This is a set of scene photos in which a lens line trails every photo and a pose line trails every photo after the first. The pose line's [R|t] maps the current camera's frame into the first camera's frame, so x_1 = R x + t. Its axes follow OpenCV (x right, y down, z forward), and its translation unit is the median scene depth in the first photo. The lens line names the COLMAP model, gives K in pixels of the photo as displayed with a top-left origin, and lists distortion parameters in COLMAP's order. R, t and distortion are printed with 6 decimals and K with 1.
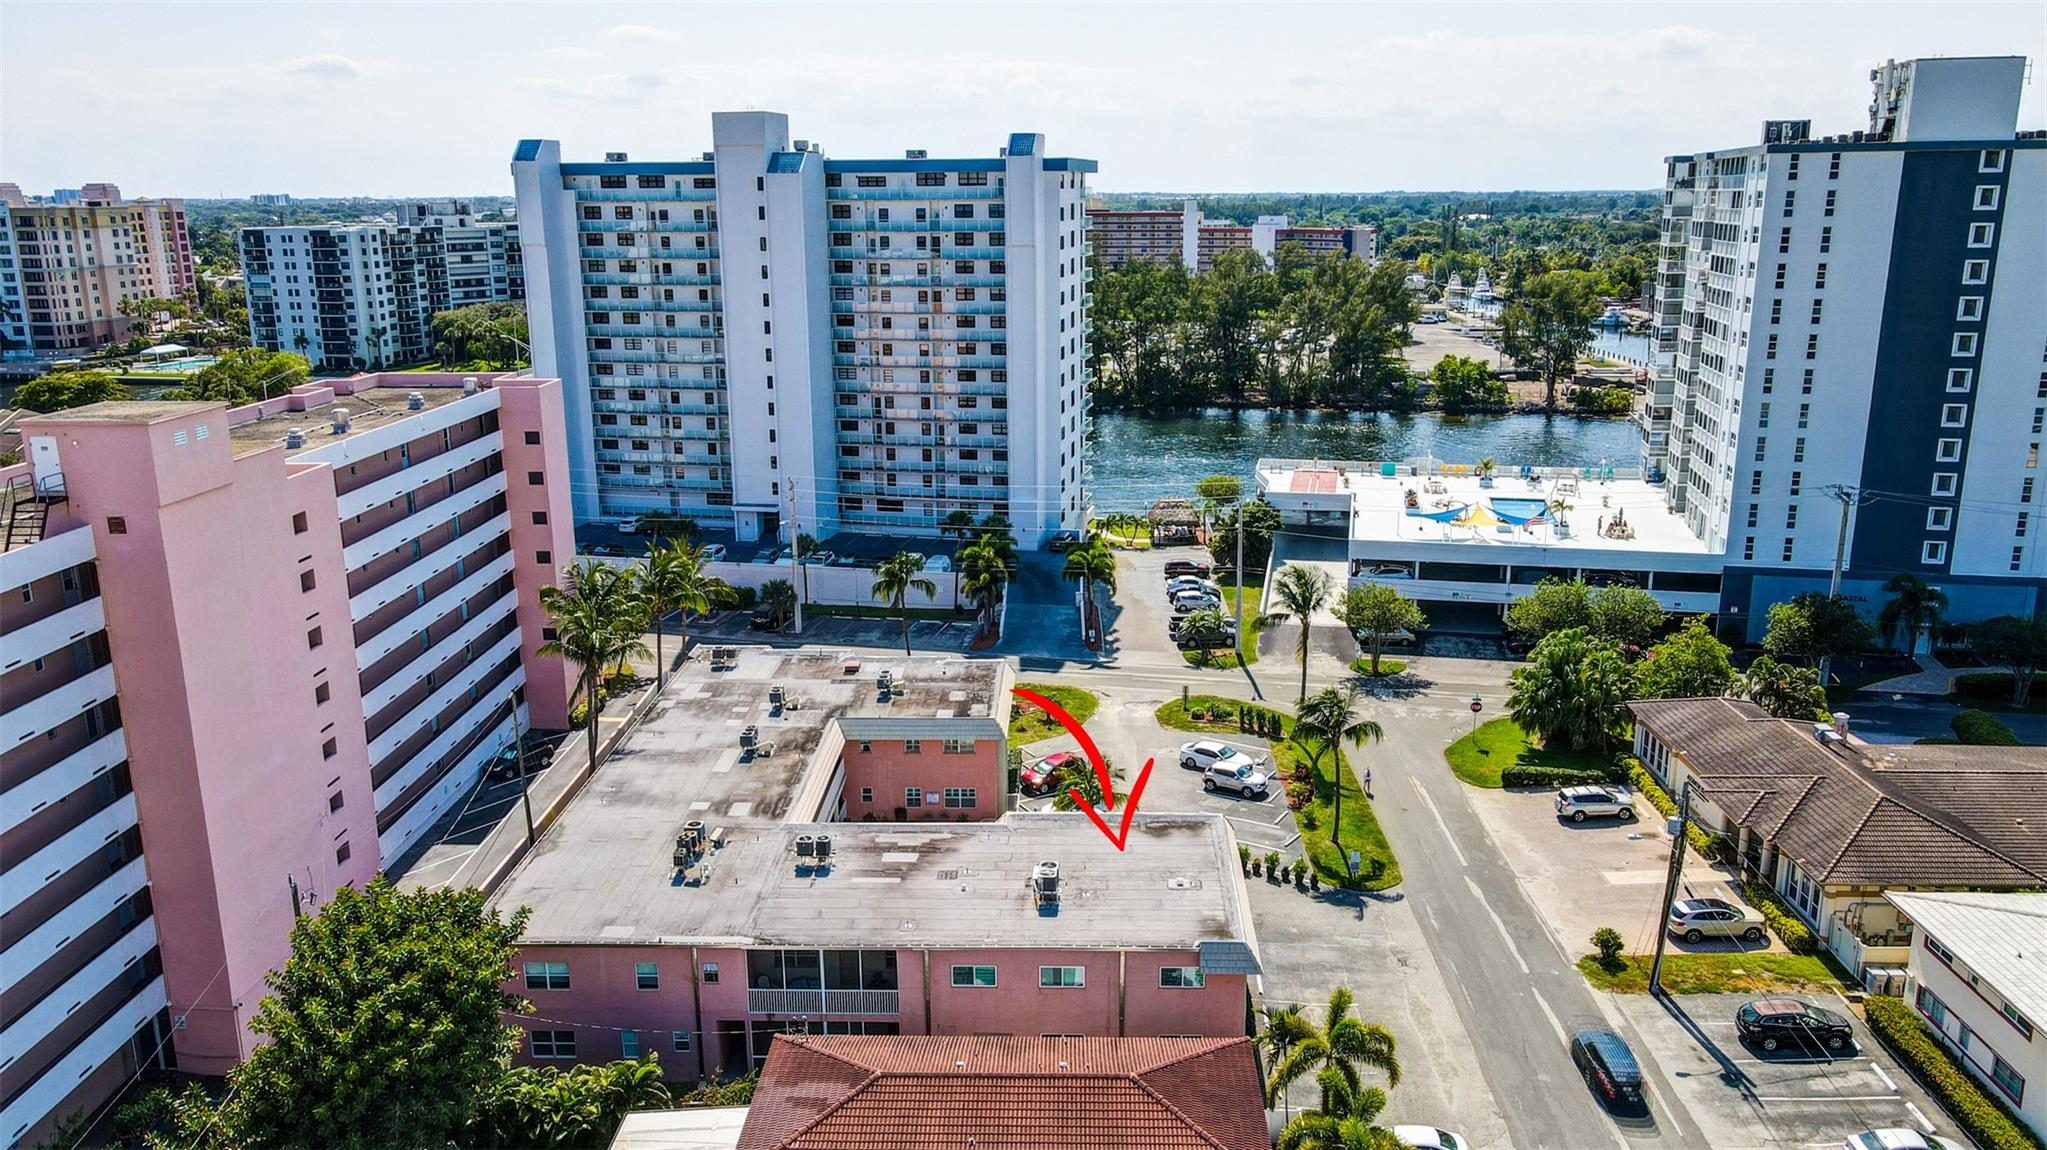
lens RADIAL K [[1508.8, 0, 1035.7], [0, 1508.8, 572.0], [0, 0, 1]] dist [0.014188, 0.007751]
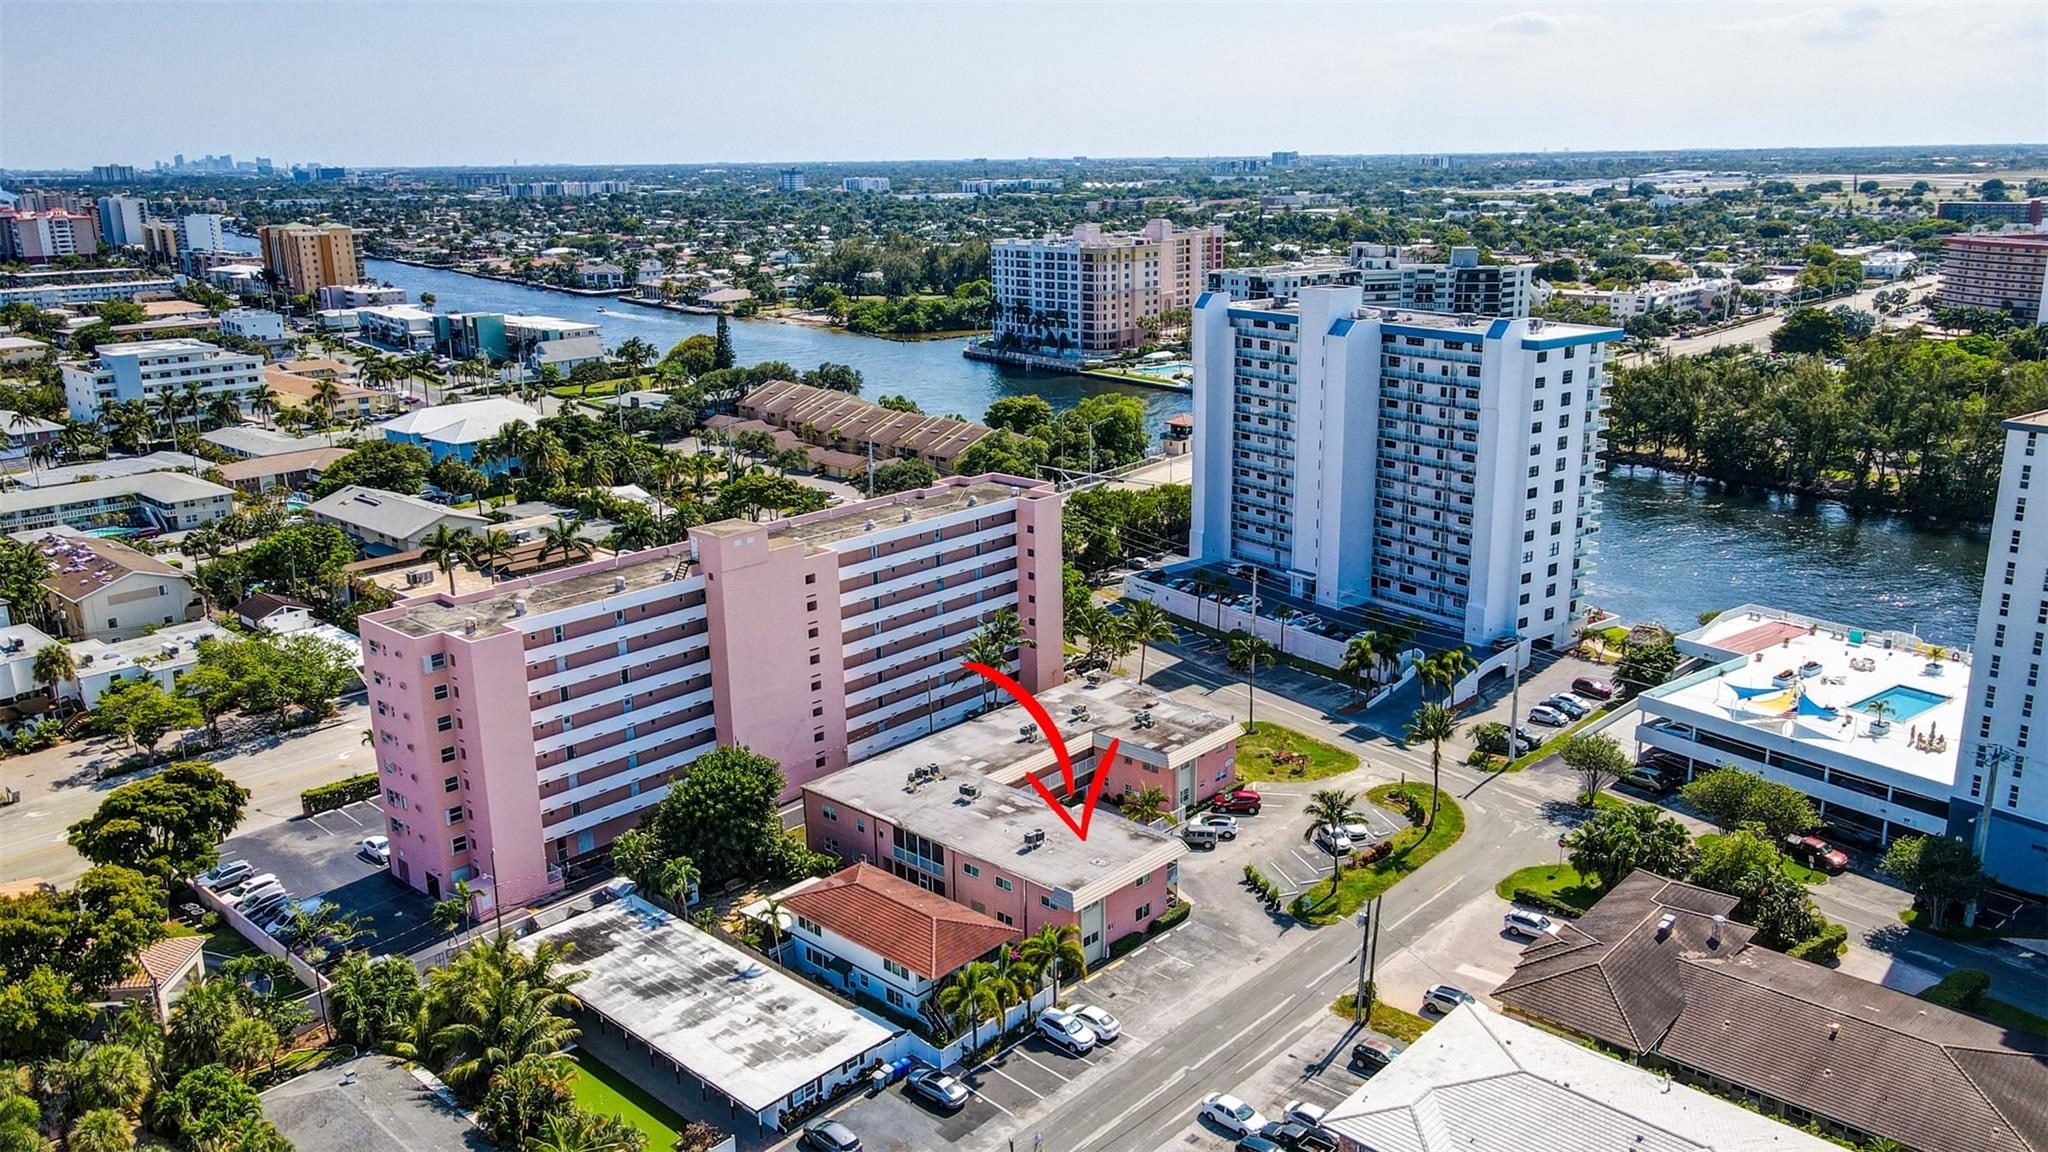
lens RADIAL K [[1536.6, 0, 1039.2], [0, 1536.6, 571.7], [0, 0, 1]] dist [-0.012400, 0.074016]
pose [[0.756788, 0.169709, -0.631246, 0.633930], [-0.153243, 0.984859, 0.081057, -0.151309], [0.635444, 0.035391, 0.771336, -0.261677]]
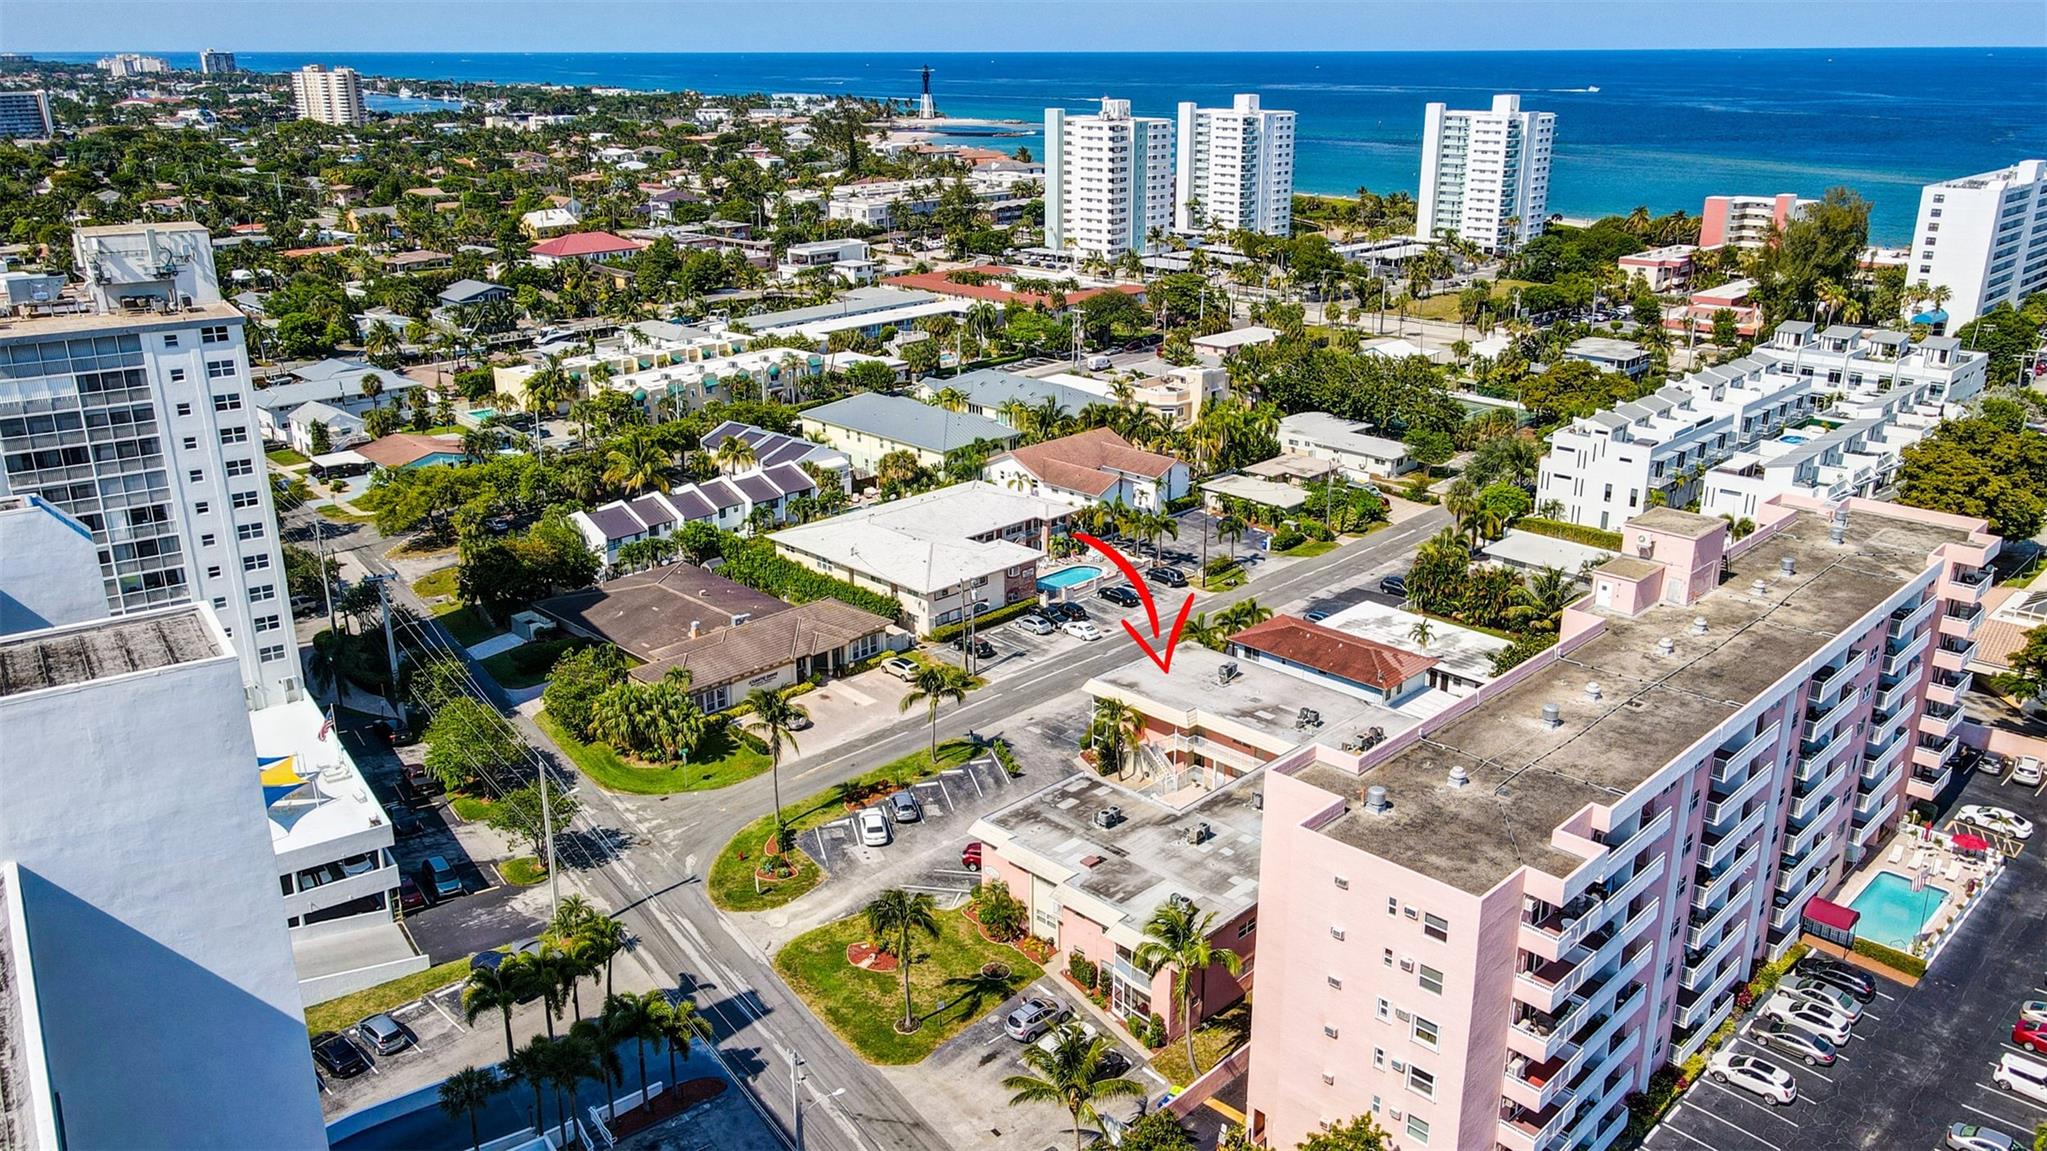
lens RADIAL K [[1535.9, 0, 1038.7], [0, 1535.9, 571.2], [0, 0, 1]] dist [-0.012400, 0.074016]
pose [[-0.734901, -0.213056, 0.643839, -0.599532], [0.172518, 0.859406, 0.481309, -0.512923], [-0.655865, 0.464788, -0.594822, 1.268284]]
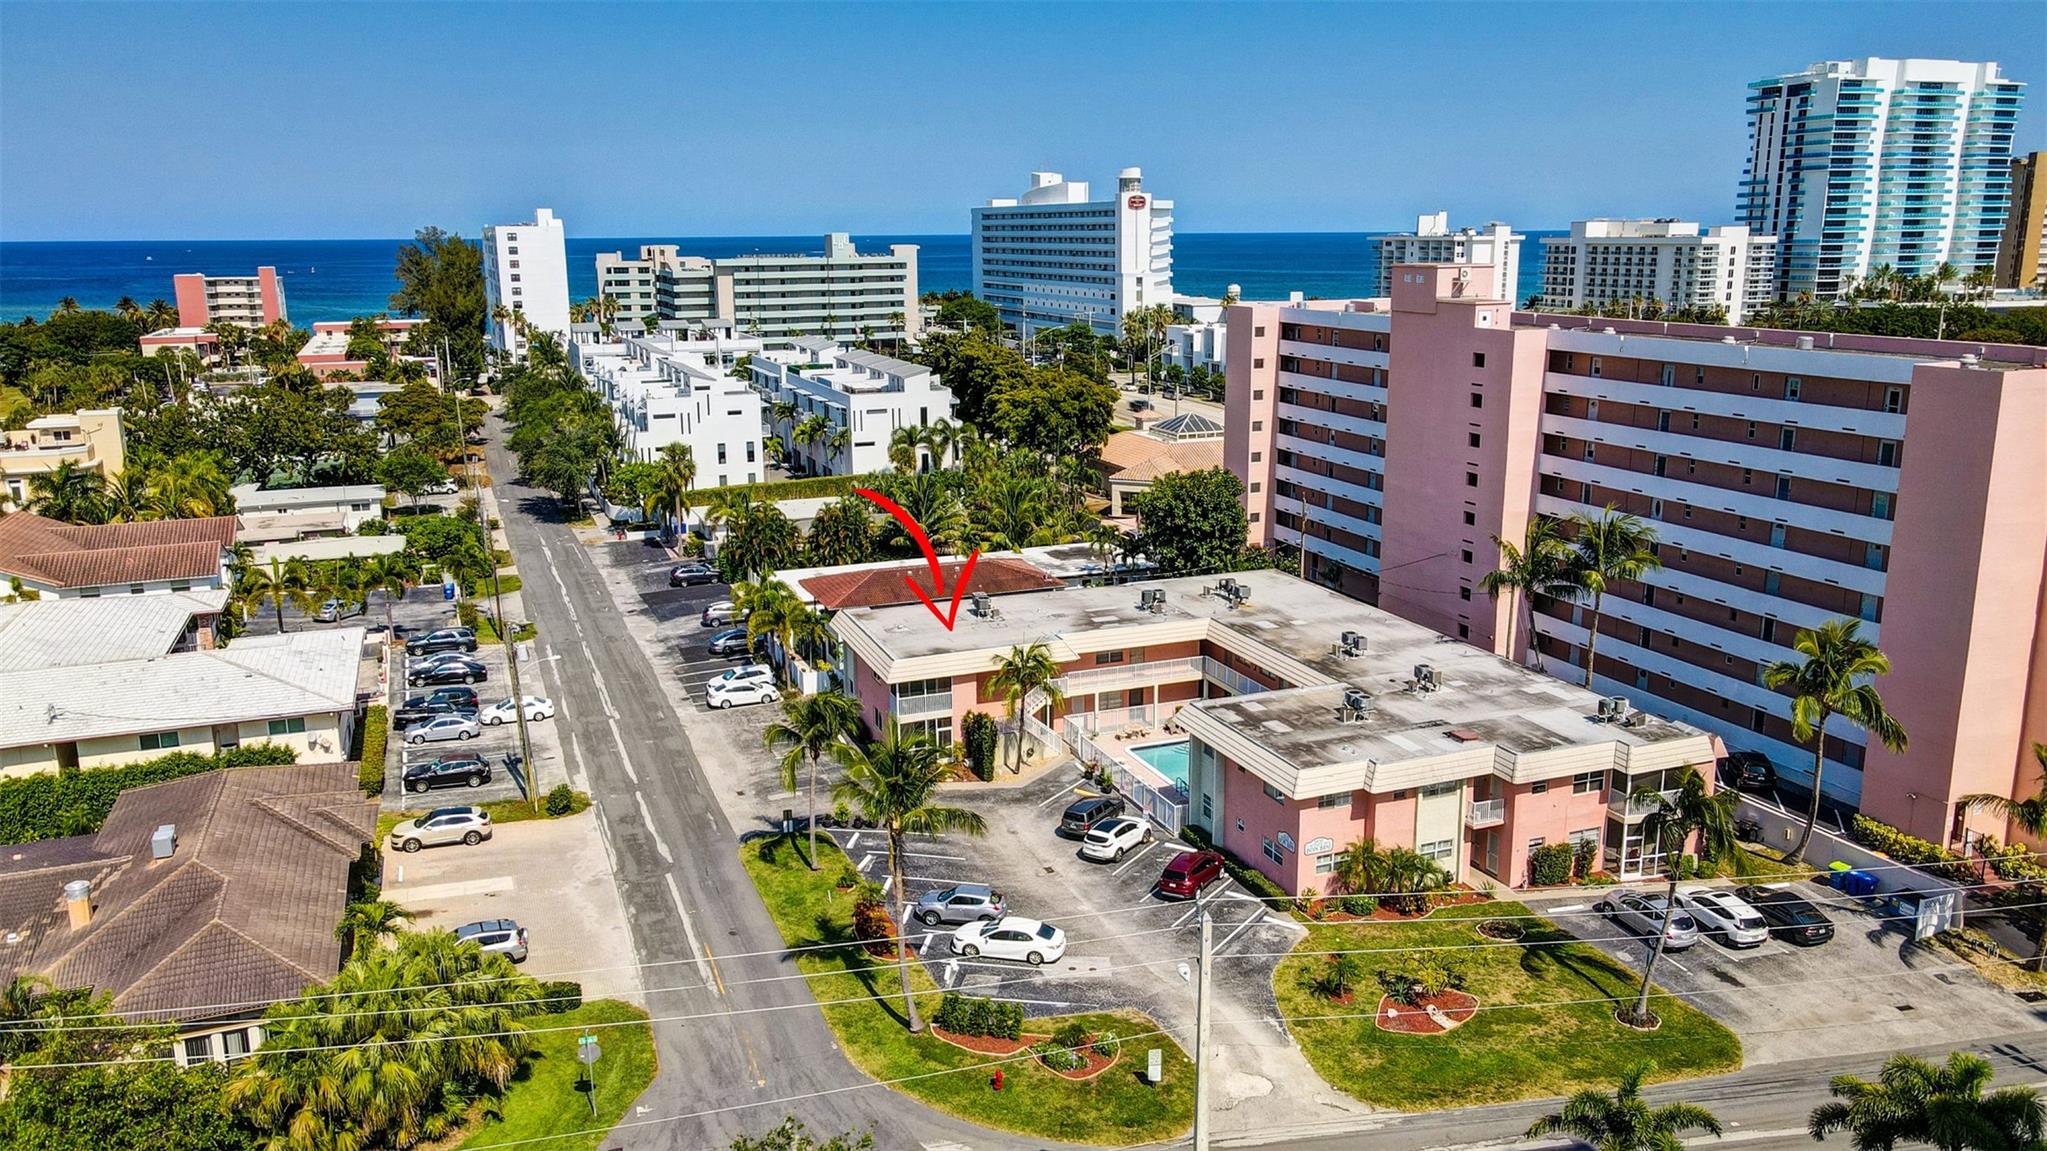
lens RADIAL K [[1506.4, 0, 1036.4], [0, 1506.4, 574.1], [0, 0, 1]] dist [-0.007965, 0.058310]
pose [[-0.917436, 0.102858, -0.384358, 0.284321], [-0.083314, 0.894931, 0.438357, -0.258134], [0.389062, 0.434187, -0.812473, 1.205074]]
